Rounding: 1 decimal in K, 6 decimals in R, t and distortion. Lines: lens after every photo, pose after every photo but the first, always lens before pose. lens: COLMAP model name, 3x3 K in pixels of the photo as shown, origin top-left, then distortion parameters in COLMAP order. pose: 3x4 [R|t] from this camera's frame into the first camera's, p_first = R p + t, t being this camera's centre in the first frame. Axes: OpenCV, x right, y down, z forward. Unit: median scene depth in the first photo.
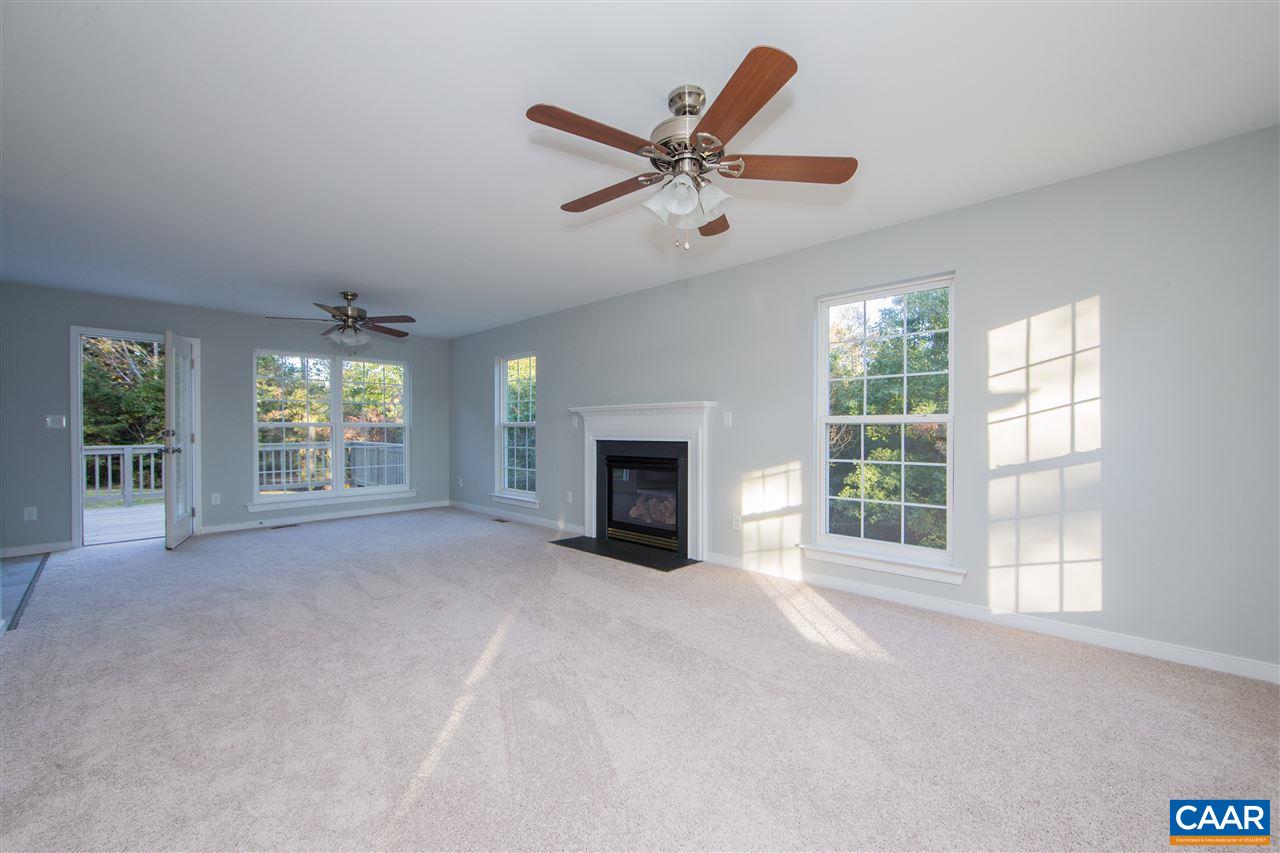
lens RADIAL K [[508.6, 0, 637.0], [0, 508.6, 433.7], [0, 0, 1]] dist [-0.013657, 0.003338]
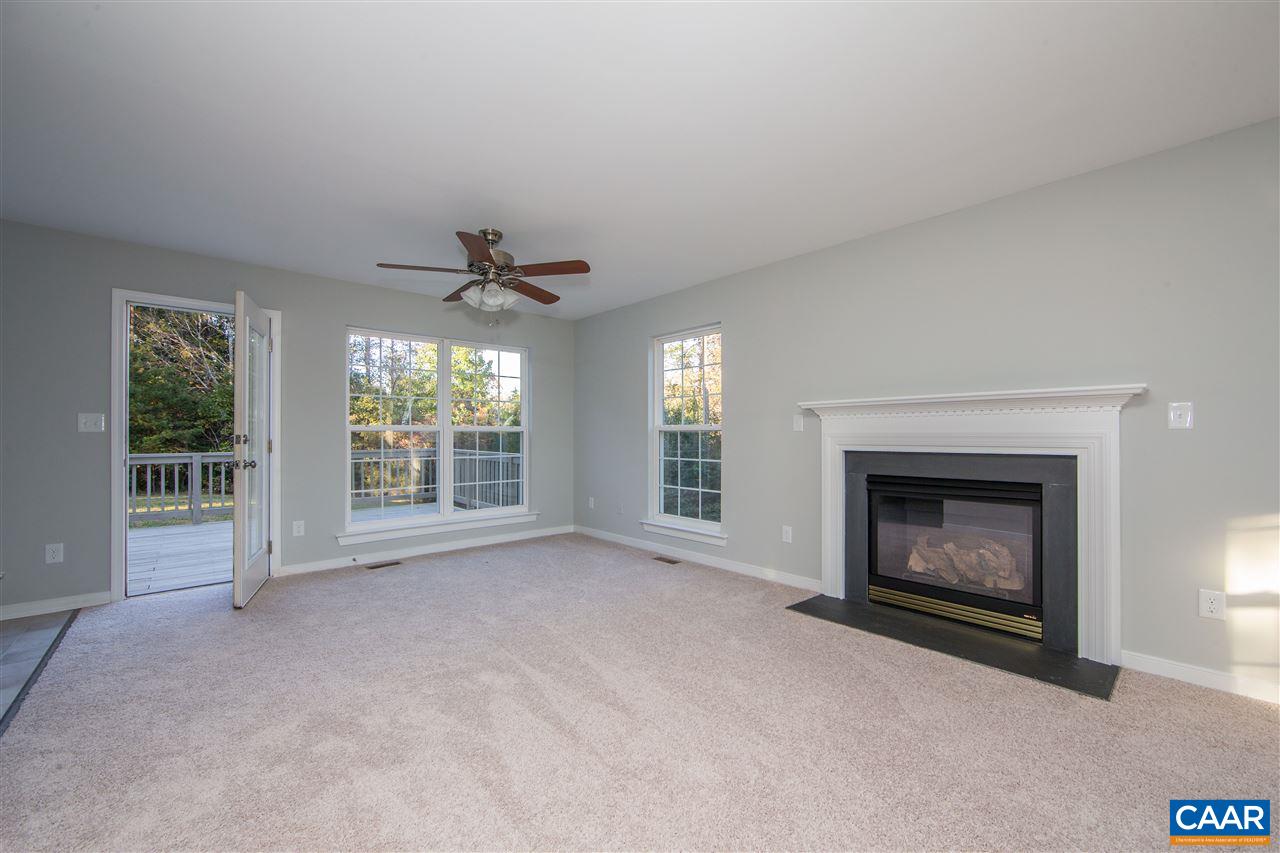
lens RADIAL K [[508.6, 0, 637.0], [0, 508.6, 433.7], [0, 0, 1]] dist [-0.013657, 0.003338]
pose [[0.996330, 0.001120, -0.085586, -0.282772], [-0.002130, 0.999929, -0.011703, -0.001411], [0.085567, 0.011842, 0.996262, 0.308757]]
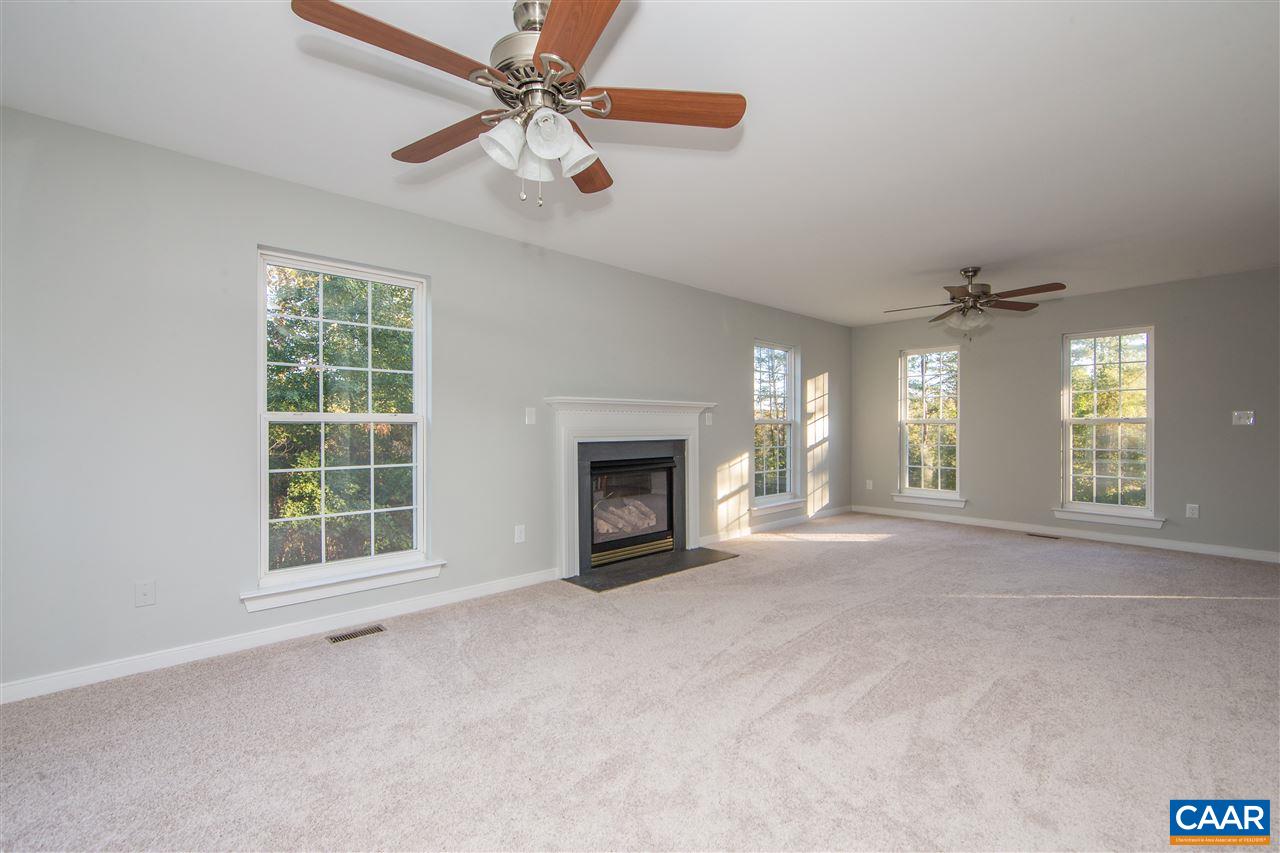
lens RADIAL K [[542.4, 0, 684.2], [0, 542.4, 428.3], [0, 0, 1]] dist [-0.000135, 0.000068]
pose [[0.010377, 0.002561, 0.999943, -0.830915], [0.009728, 0.999949, -0.002662, -0.003928], [-0.999899, 0.009755, 0.010351, 0.803859]]
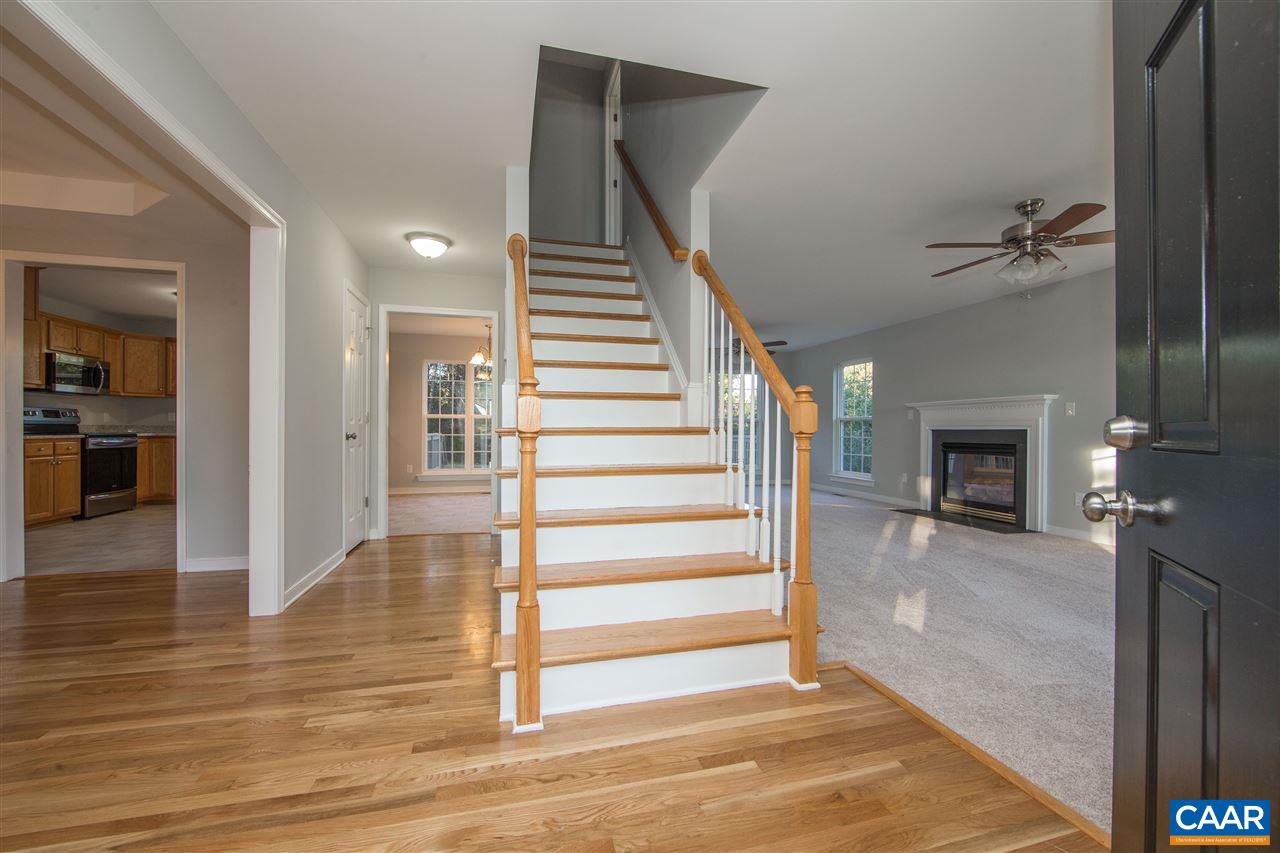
lens RADIAL K [[508.6, 0, 637.0], [0, 508.6, 433.7], [0, 0, 1]] dist [-0.013657, 0.003338]
pose [[0.850316, 0.008372, -0.526205, -0.041091], [-0.009402, 0.999956, 0.000717, 0.026598], [0.526188, 0.004338, 0.850357, -0.370147]]
